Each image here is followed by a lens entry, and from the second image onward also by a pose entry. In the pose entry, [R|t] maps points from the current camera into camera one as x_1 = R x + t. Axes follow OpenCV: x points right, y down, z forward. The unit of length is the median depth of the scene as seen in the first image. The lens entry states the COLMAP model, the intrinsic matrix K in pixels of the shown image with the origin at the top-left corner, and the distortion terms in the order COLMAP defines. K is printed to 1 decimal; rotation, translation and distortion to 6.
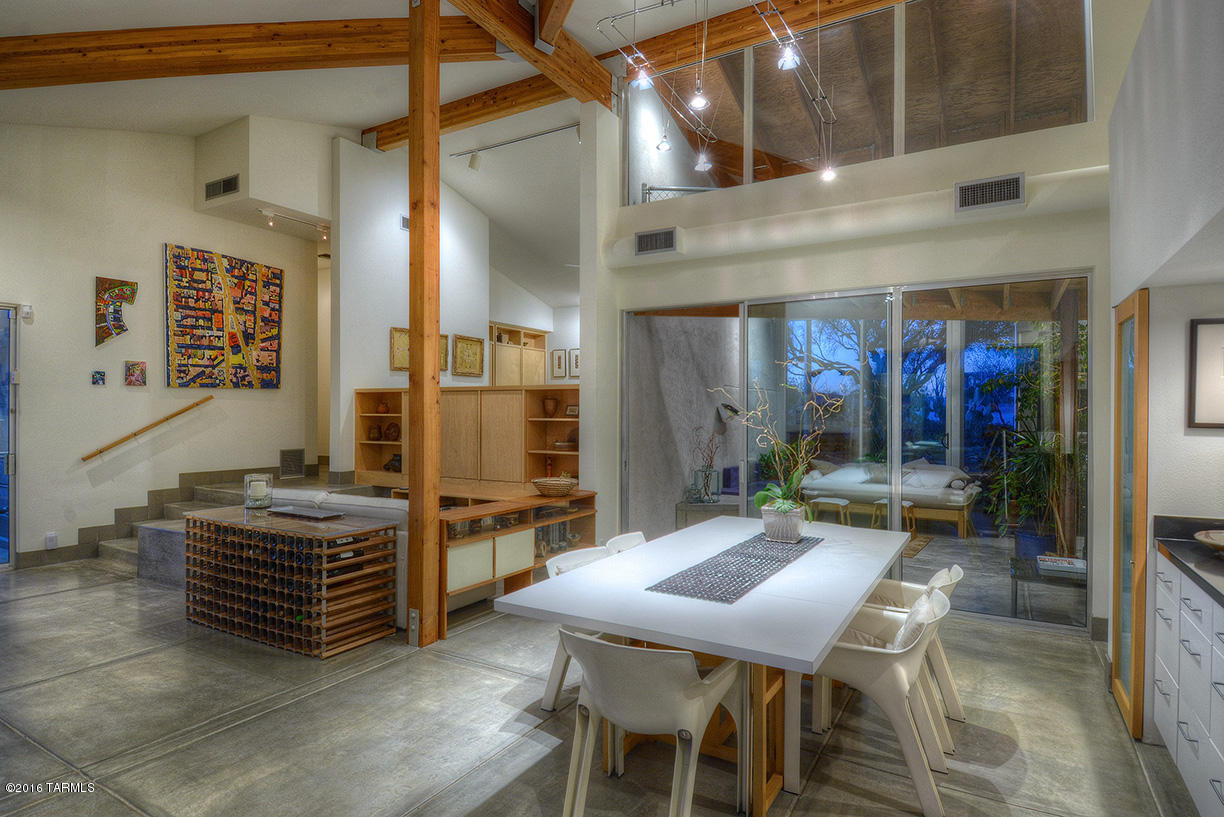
lens RADIAL K [[643.5, 0, 598.8], [0, 643.5, 414.1], [0, 0, 1]] dist [-0.005508, -0.014753]
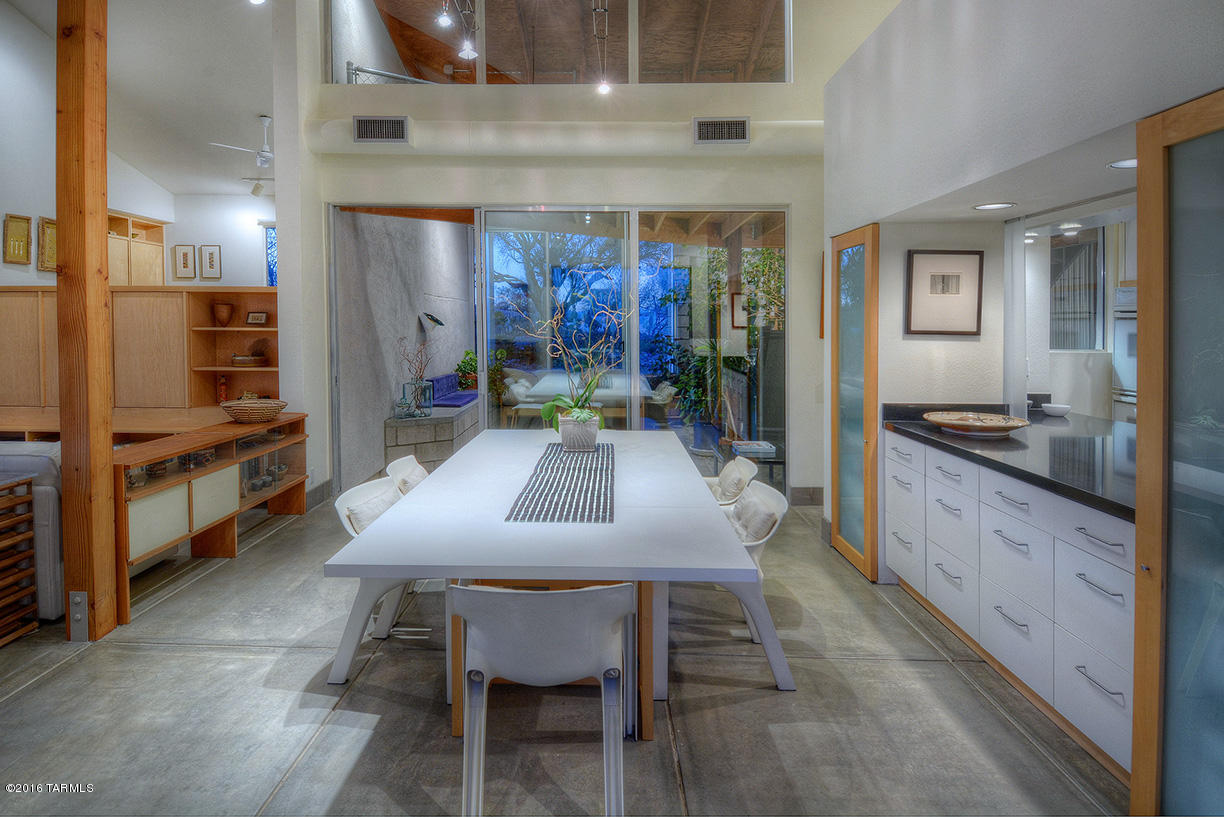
lens RADIAL K [[643.5, 0, 596.9], [0, 643.5, 338.3], [0, 0, 1]] dist [-0.005508, -0.014753]
pose [[0.863859, -0.008477, 0.503663, -0.127546], [-0.002971, 0.999755, 0.021921, 0.001017], [-0.503725, -0.020433, 0.863622, 0.086304]]
